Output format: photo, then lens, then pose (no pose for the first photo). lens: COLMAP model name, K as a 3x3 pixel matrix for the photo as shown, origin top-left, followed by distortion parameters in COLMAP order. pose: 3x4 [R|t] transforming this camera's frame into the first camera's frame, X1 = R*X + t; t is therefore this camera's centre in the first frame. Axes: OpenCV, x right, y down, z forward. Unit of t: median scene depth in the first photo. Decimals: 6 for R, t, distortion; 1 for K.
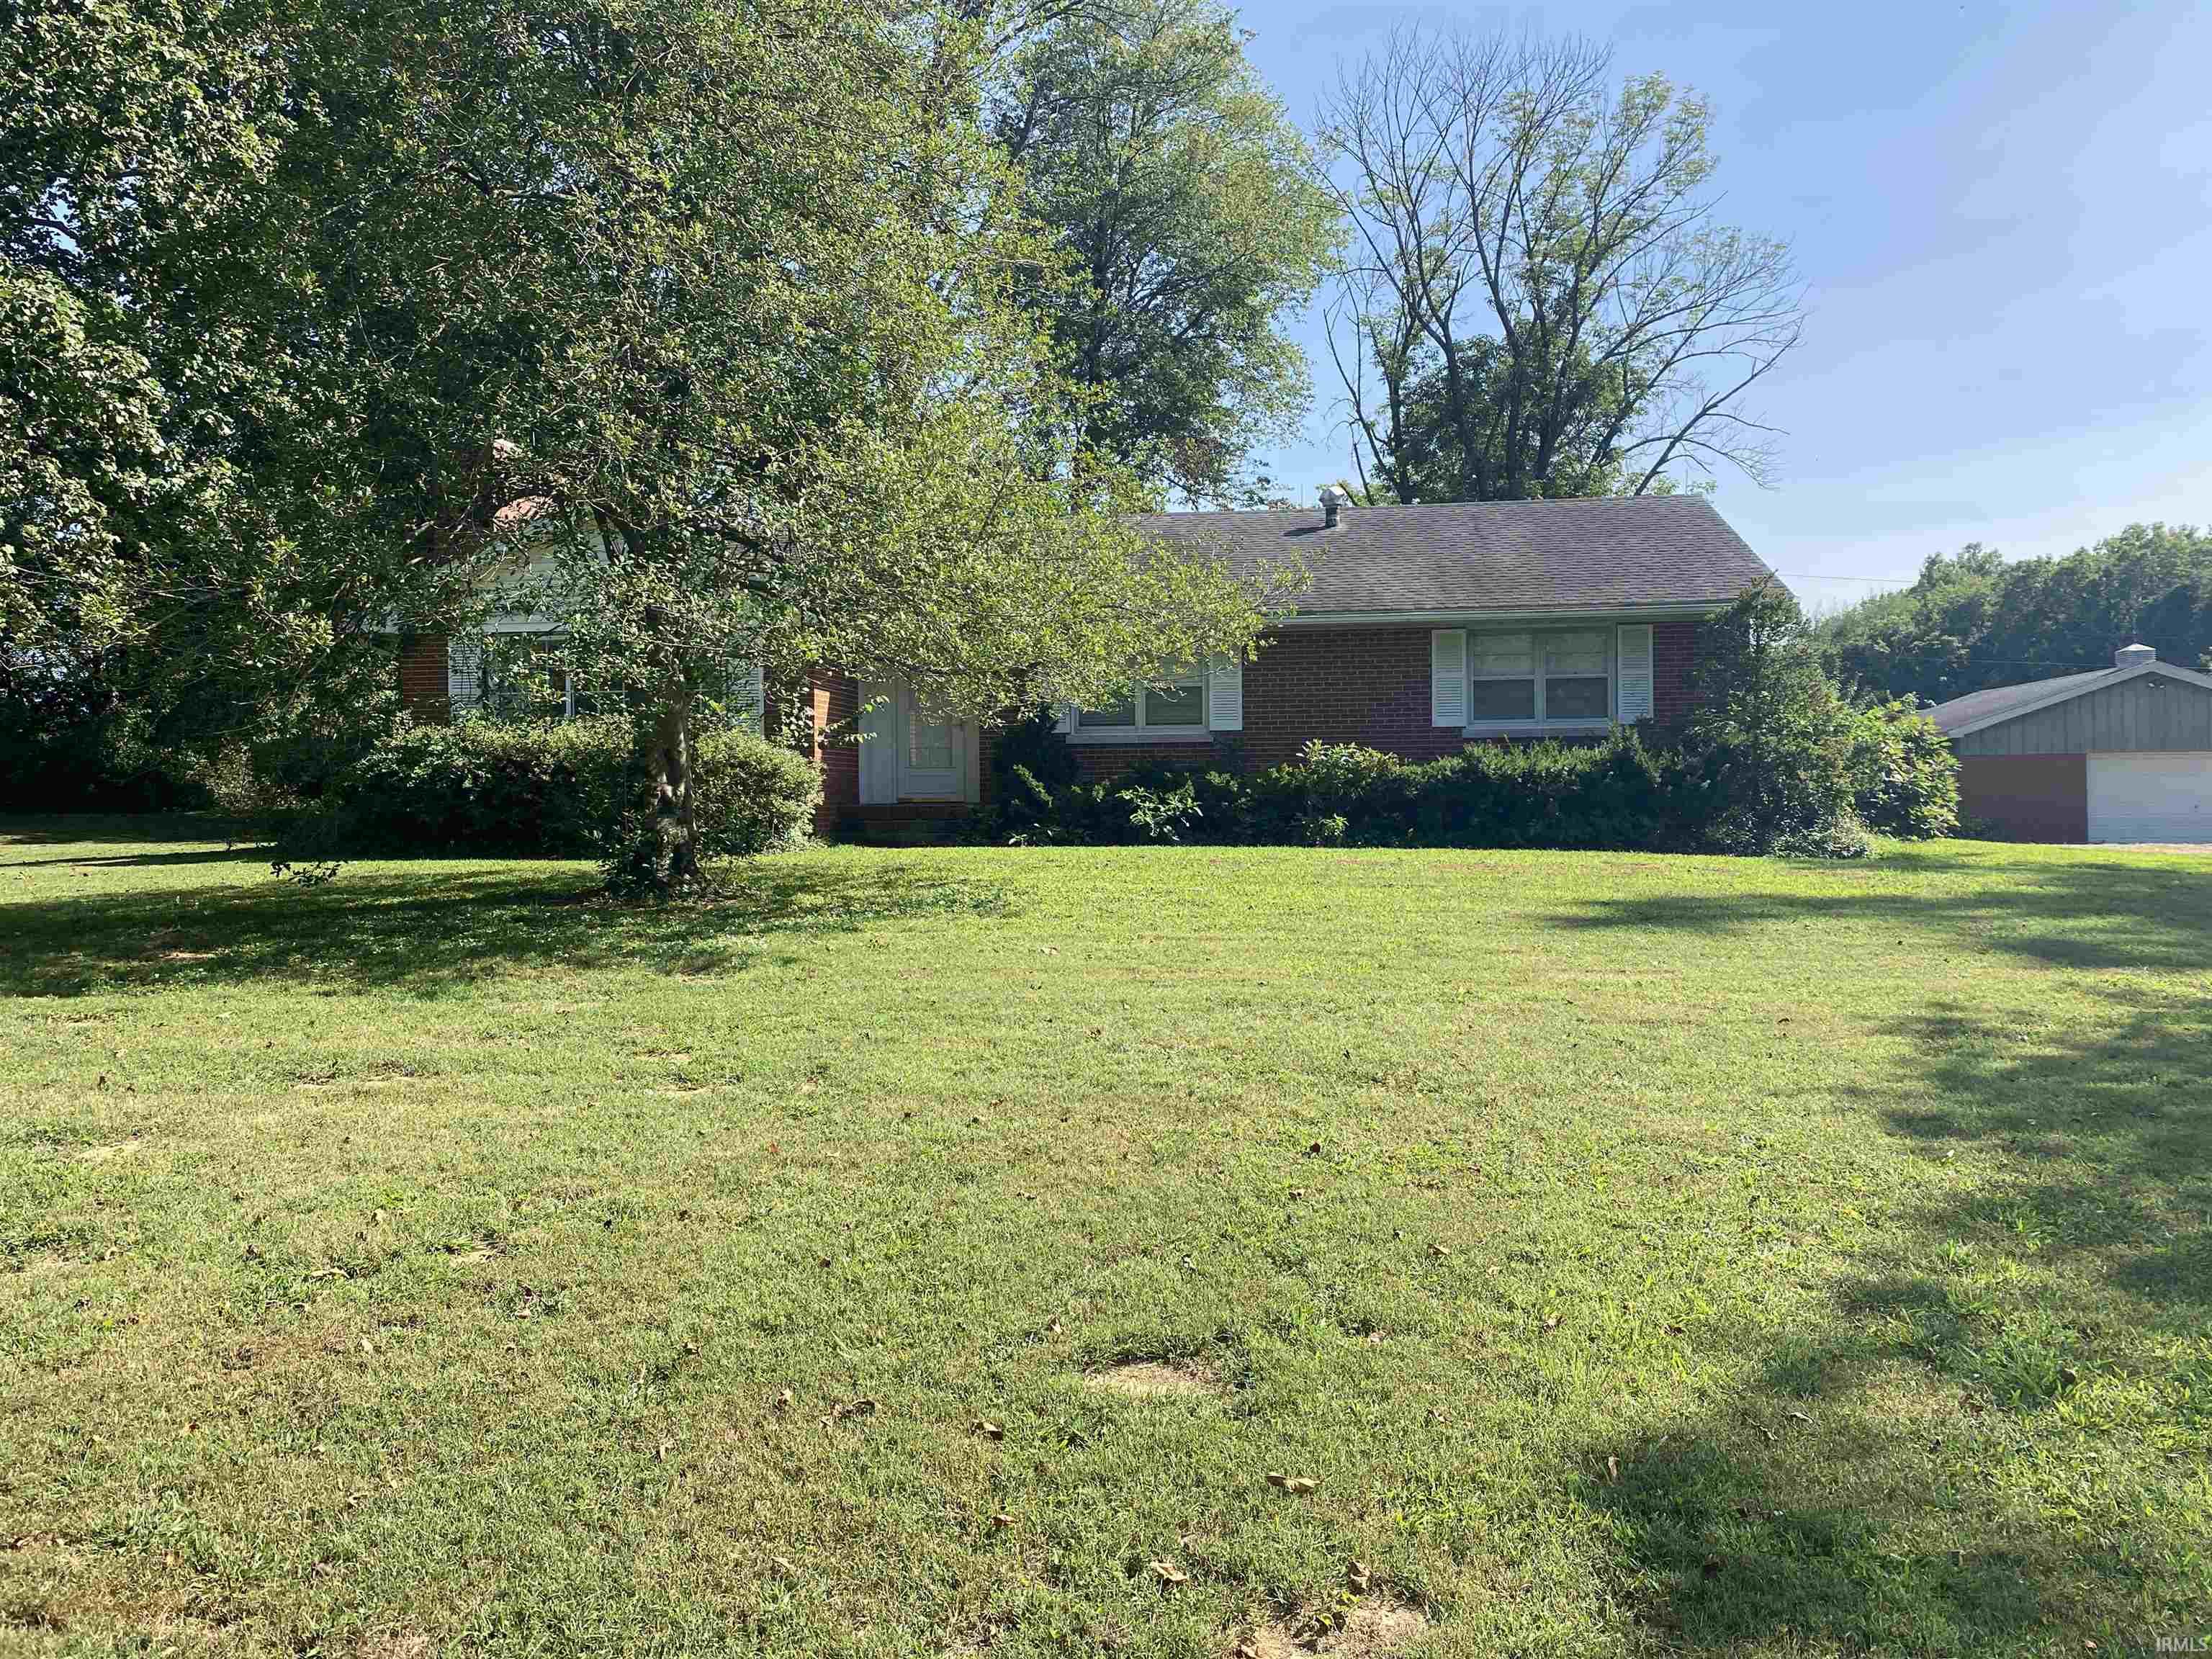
lens RADIAL K [[1672.8, 0, 1100.9], [0, 1672.8, 805.2], [0, 0, 1]] dist [0.039248, -0.041709]
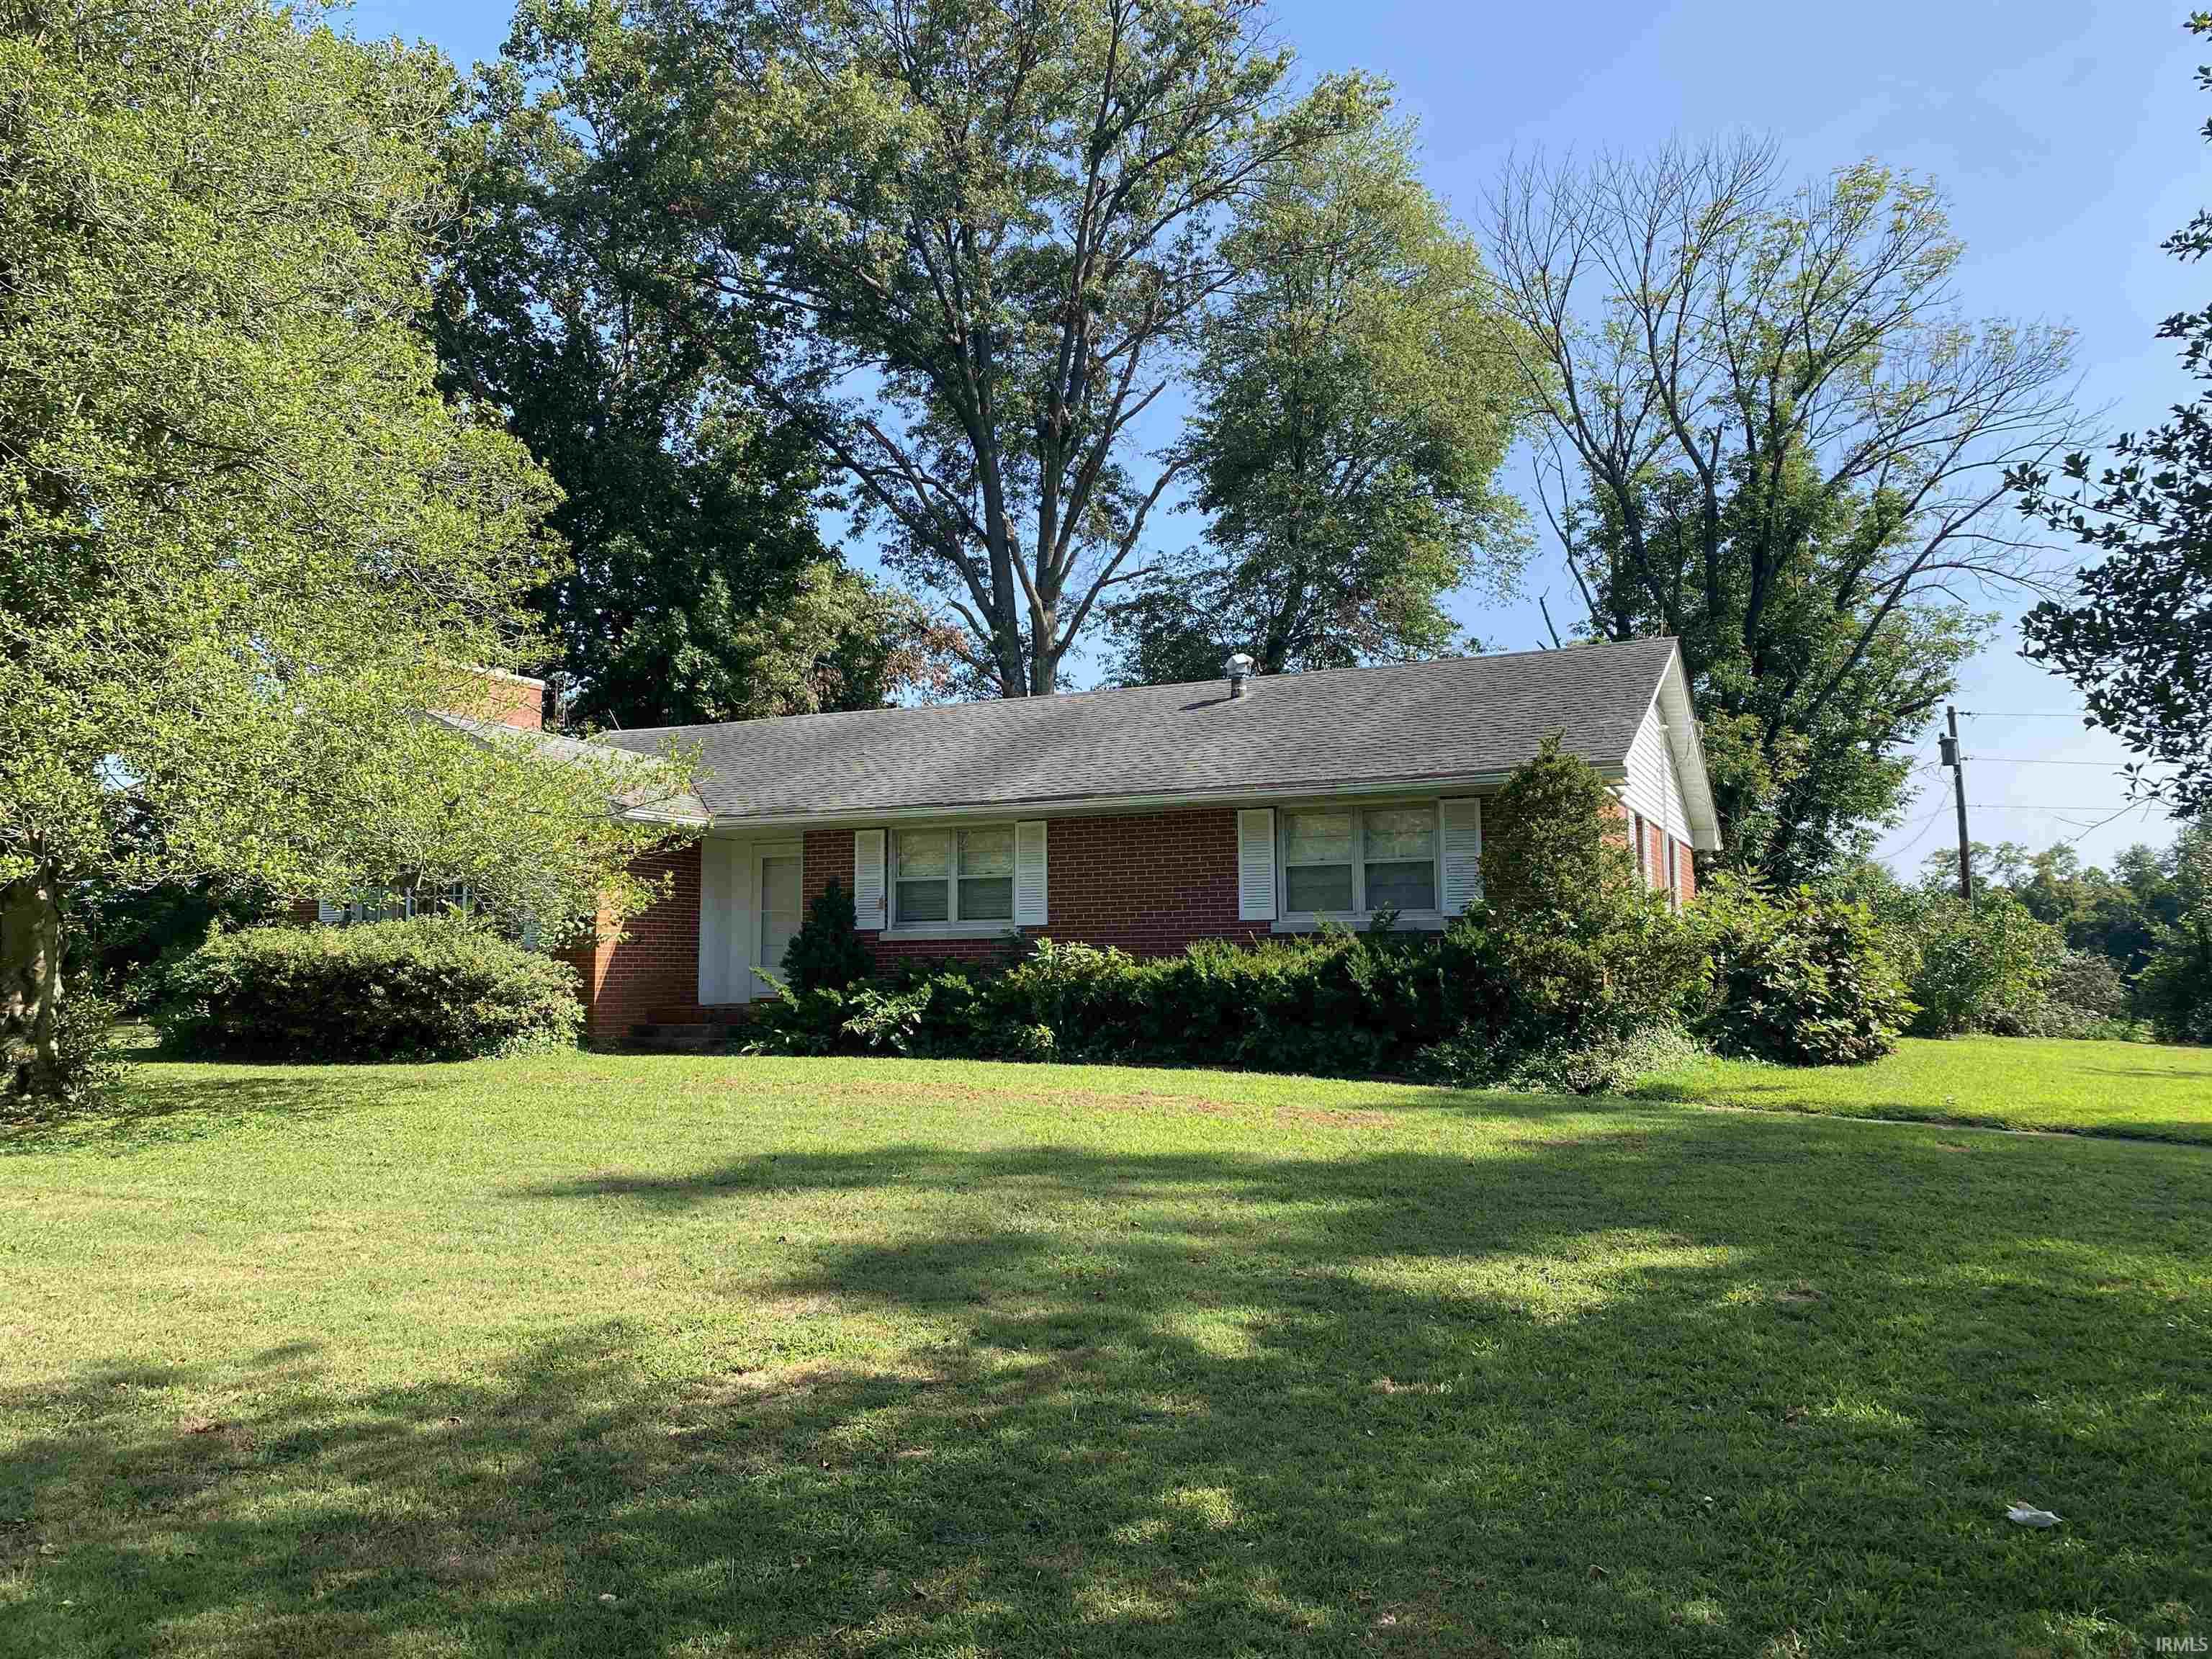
lens RADIAL K [[1649.1, 0, 1124.7], [0, 1649.1, 823.4], [0, 0, 1]] dist [0.024171, -0.008276]
pose [[0.949057, -0.029022, -0.313764, 0.411187], [-0.000844, 0.995512, -0.094634, -0.015911], [0.315102, 0.090078, 0.944773, 0.171605]]
